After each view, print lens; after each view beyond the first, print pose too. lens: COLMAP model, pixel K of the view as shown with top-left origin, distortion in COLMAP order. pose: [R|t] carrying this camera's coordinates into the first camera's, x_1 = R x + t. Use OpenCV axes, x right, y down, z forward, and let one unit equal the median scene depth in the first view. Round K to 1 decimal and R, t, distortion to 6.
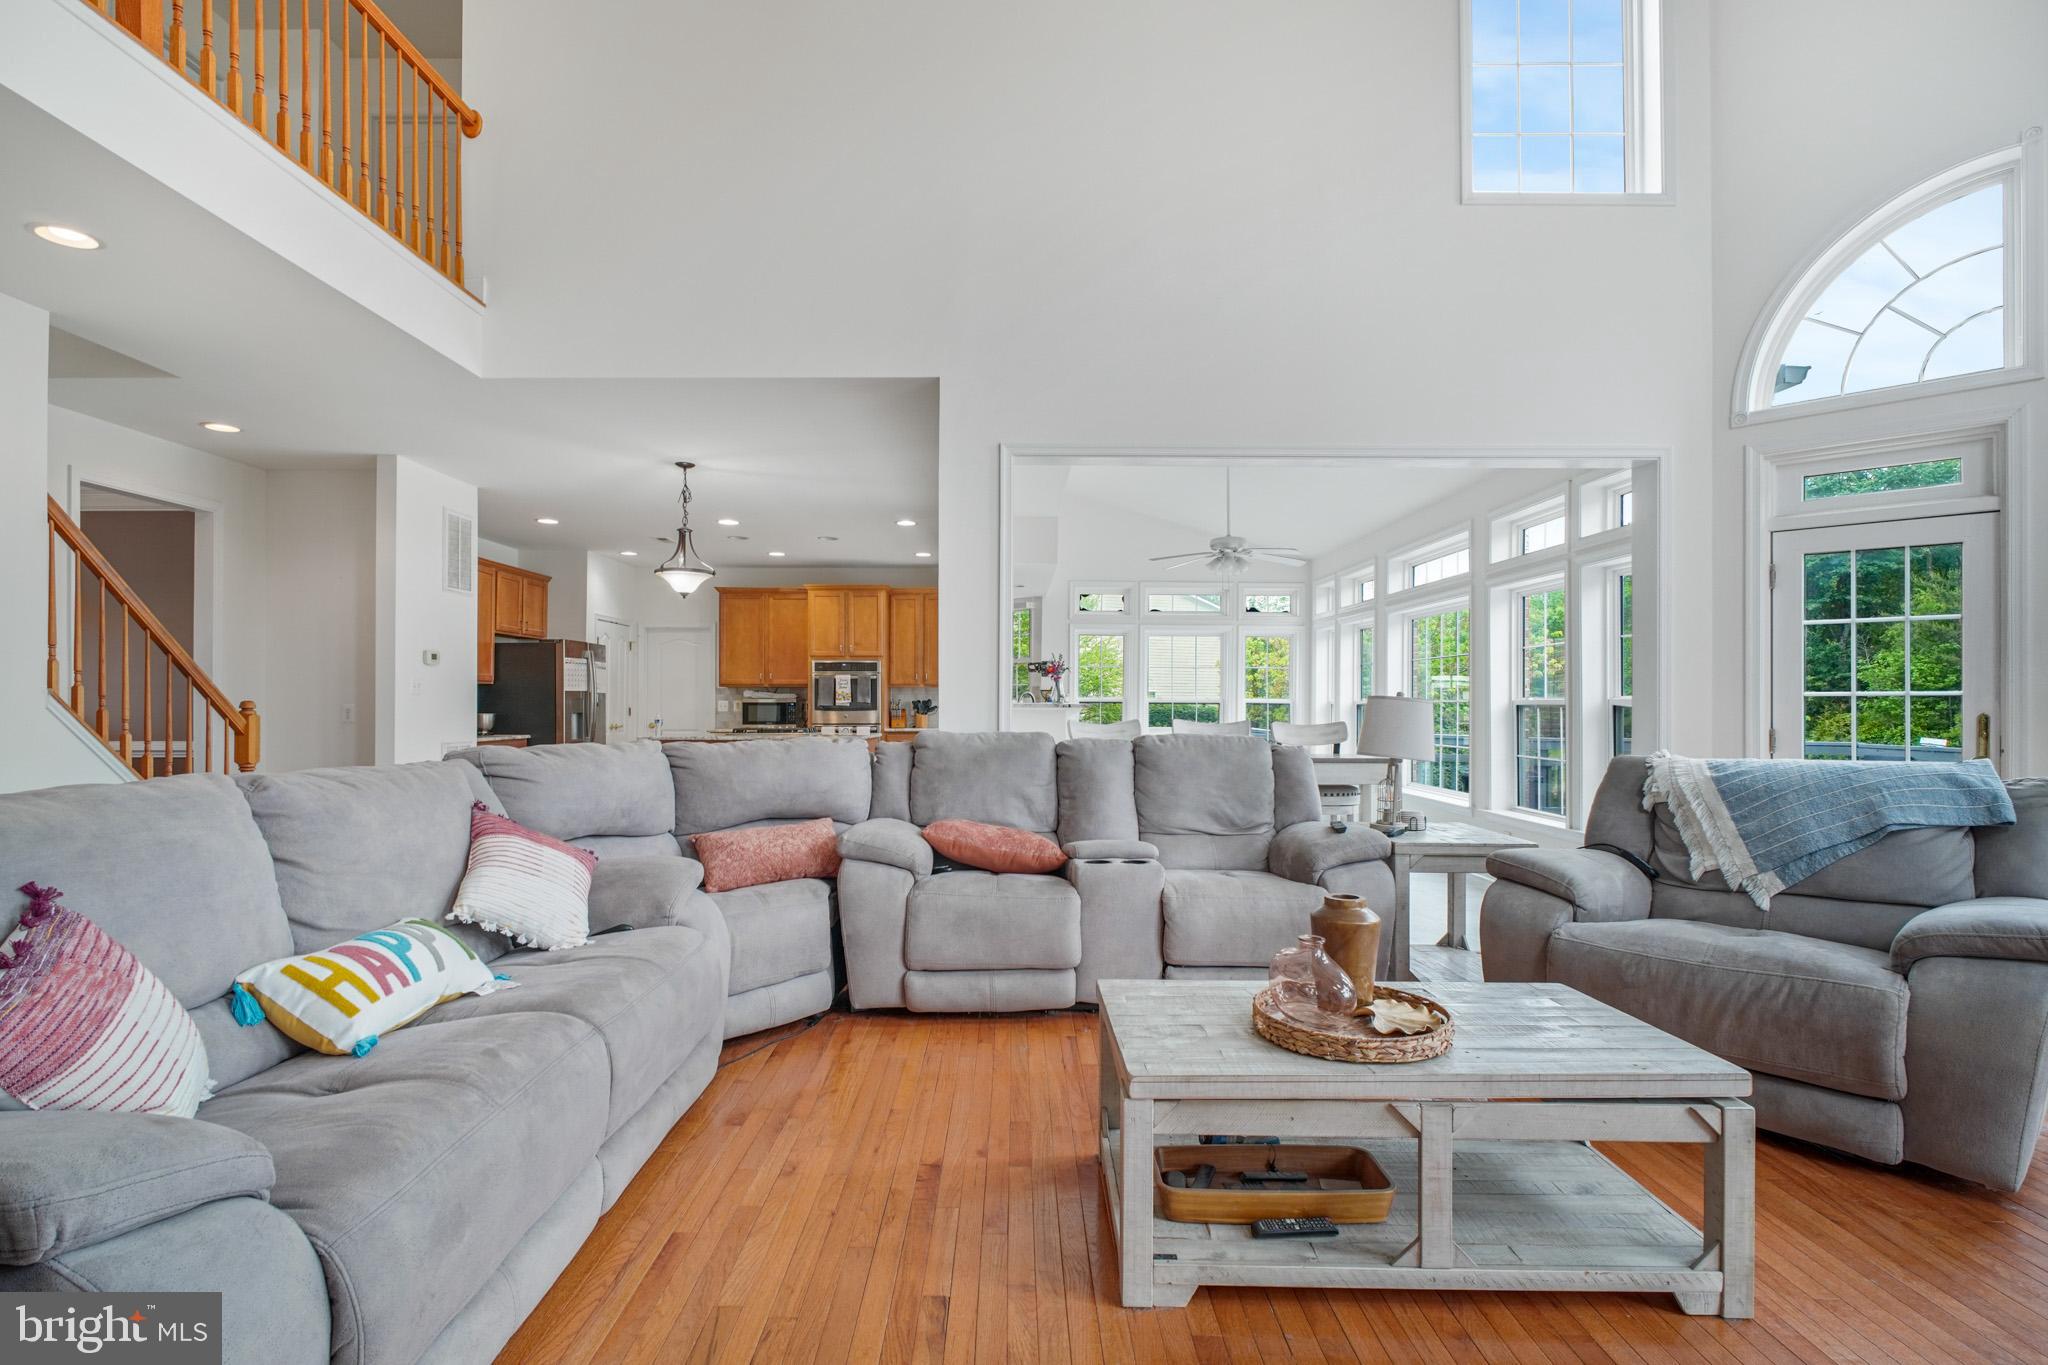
lens RADIAL K [[1009.1, 0, 1025.8], [0, 1009.1, 695.5], [0, 0, 1]] dist [0.010546, -0.003808]
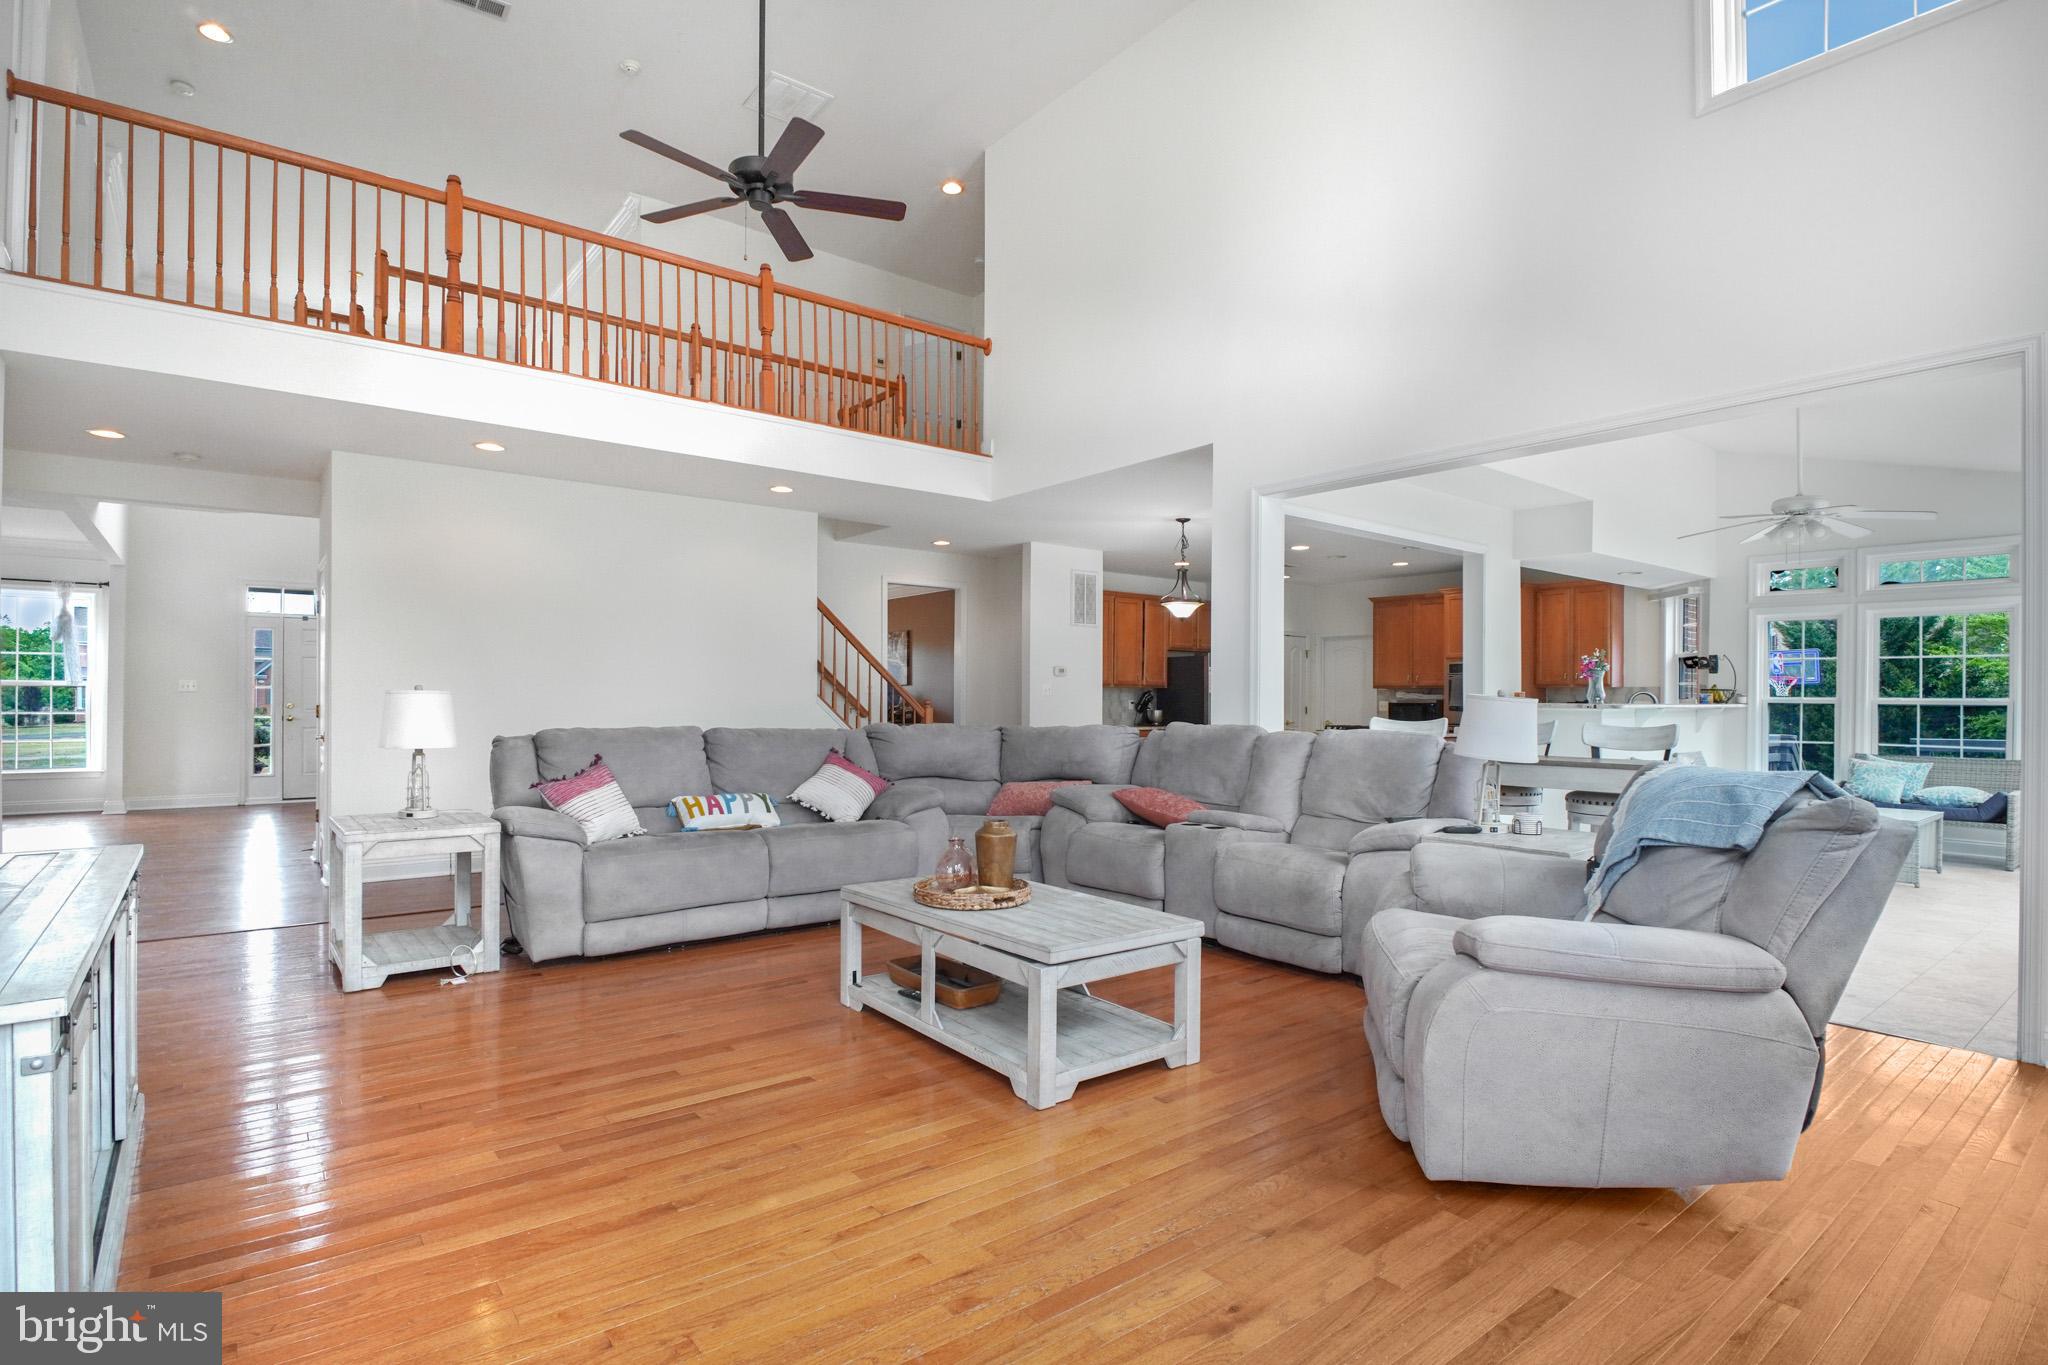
lens RADIAL K [[1009.1, 0, 1009.9], [0, 1009.1, 700.2], [0, 0, 1]] dist [0.010546, -0.003808]
pose [[0.620098, 0.002347, -0.784521, 0.322296], [0.000000, 0.999996, 0.002991, 0.001106], [0.784524, -0.001855, 0.620096, 0.006988]]
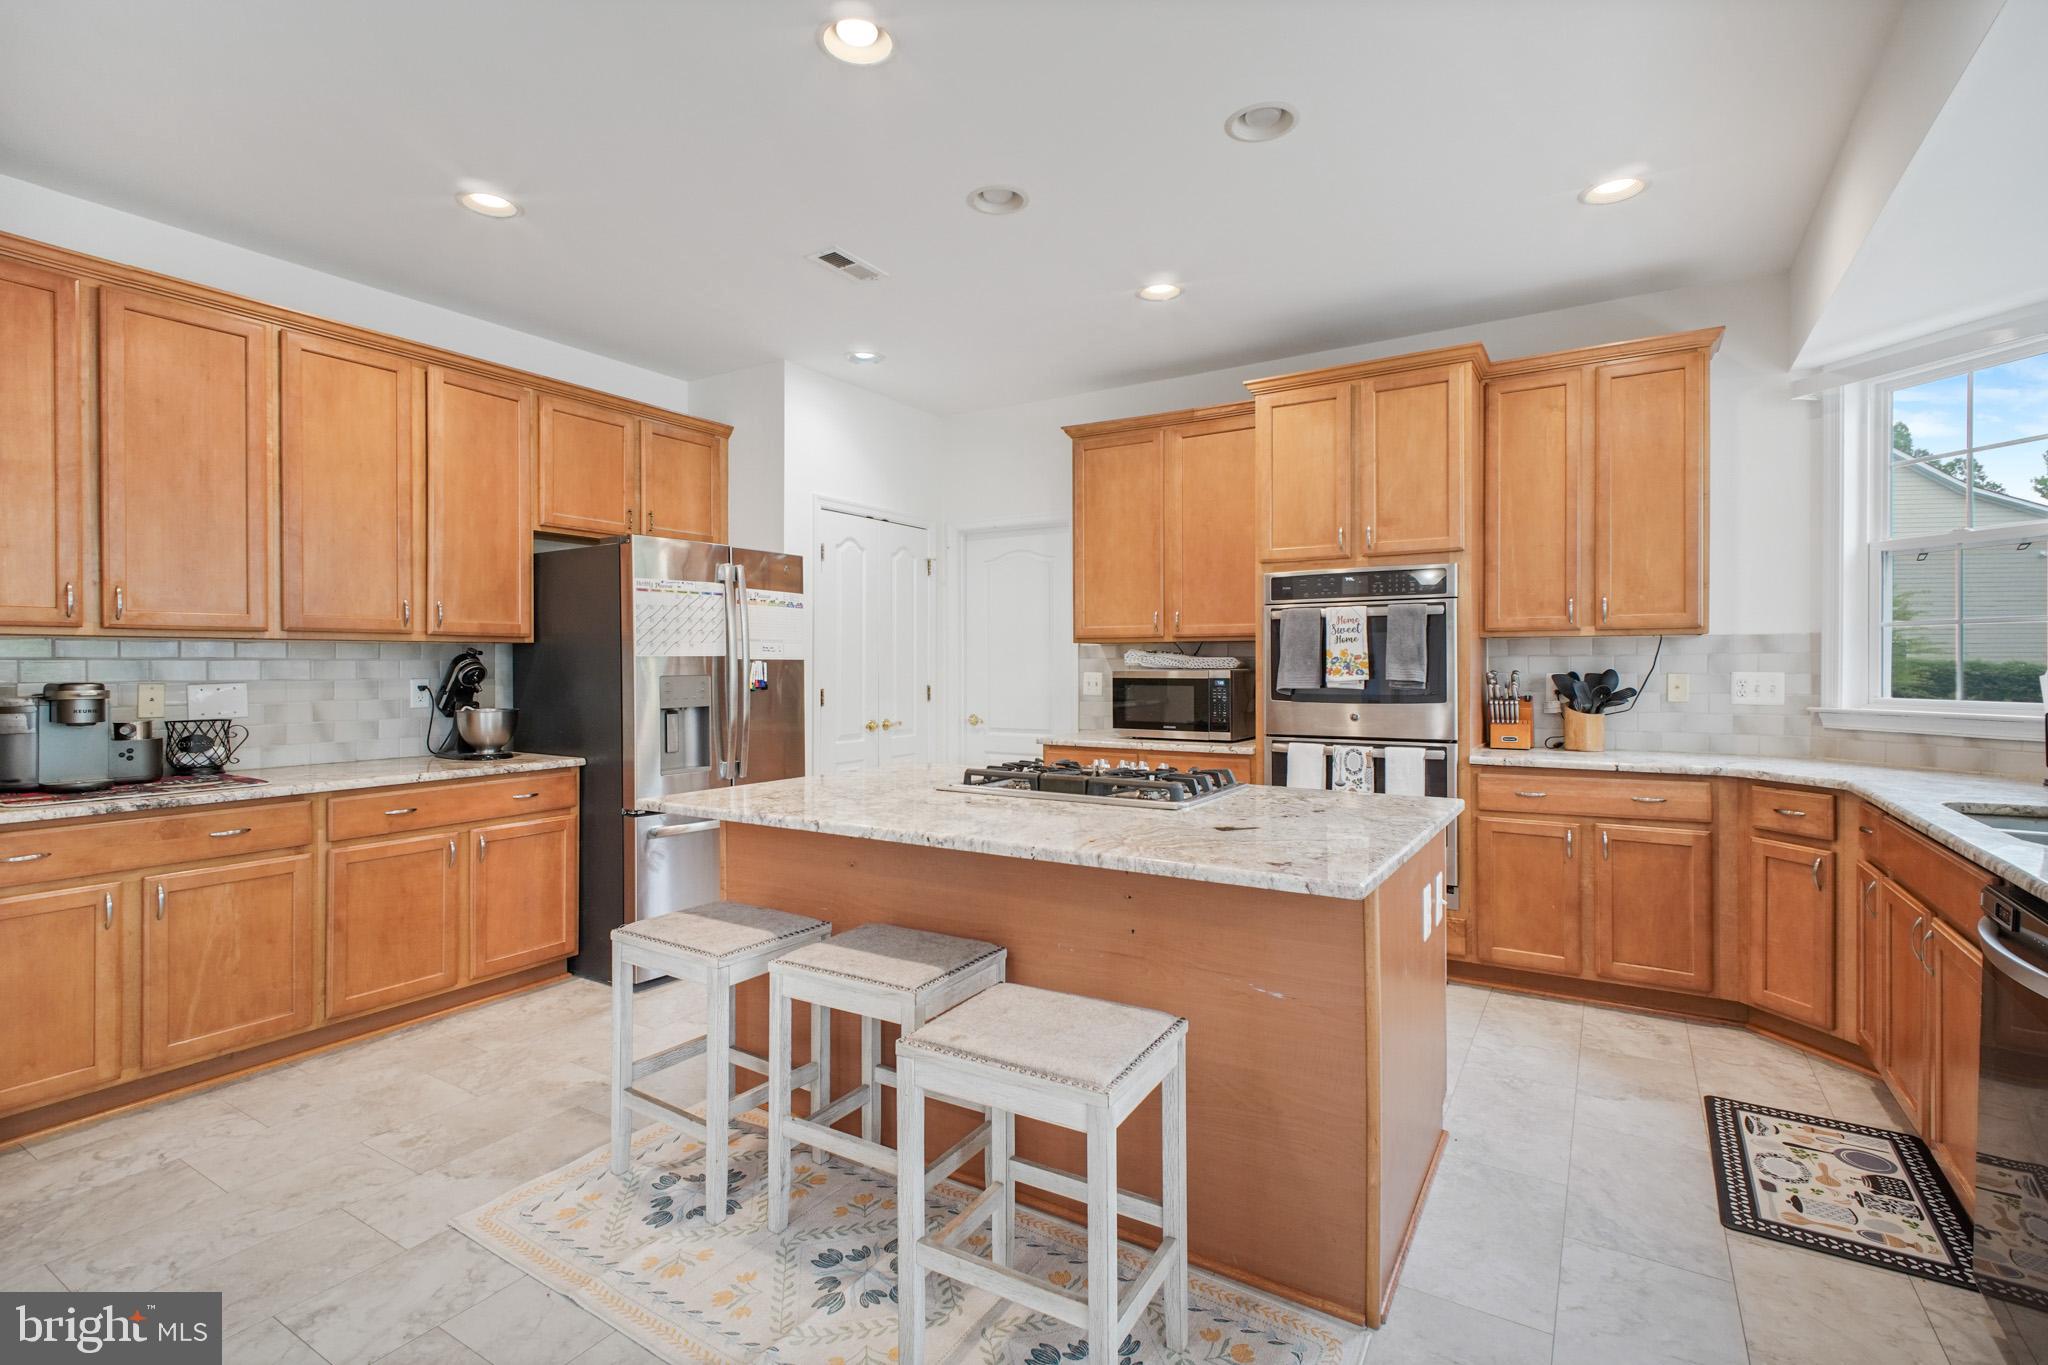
lens RADIAL K [[983.9, 0, 1033.6], [0, 983.9, 665.2], [0, 0, 1]] dist [0.013478, -0.004425]
pose [[0.846973, -0.003222, -0.531627, -0.086019], [0.008180, 0.999942, 0.006972, -0.002273], [0.531574, -0.010254, 0.846950, 0.632054]]
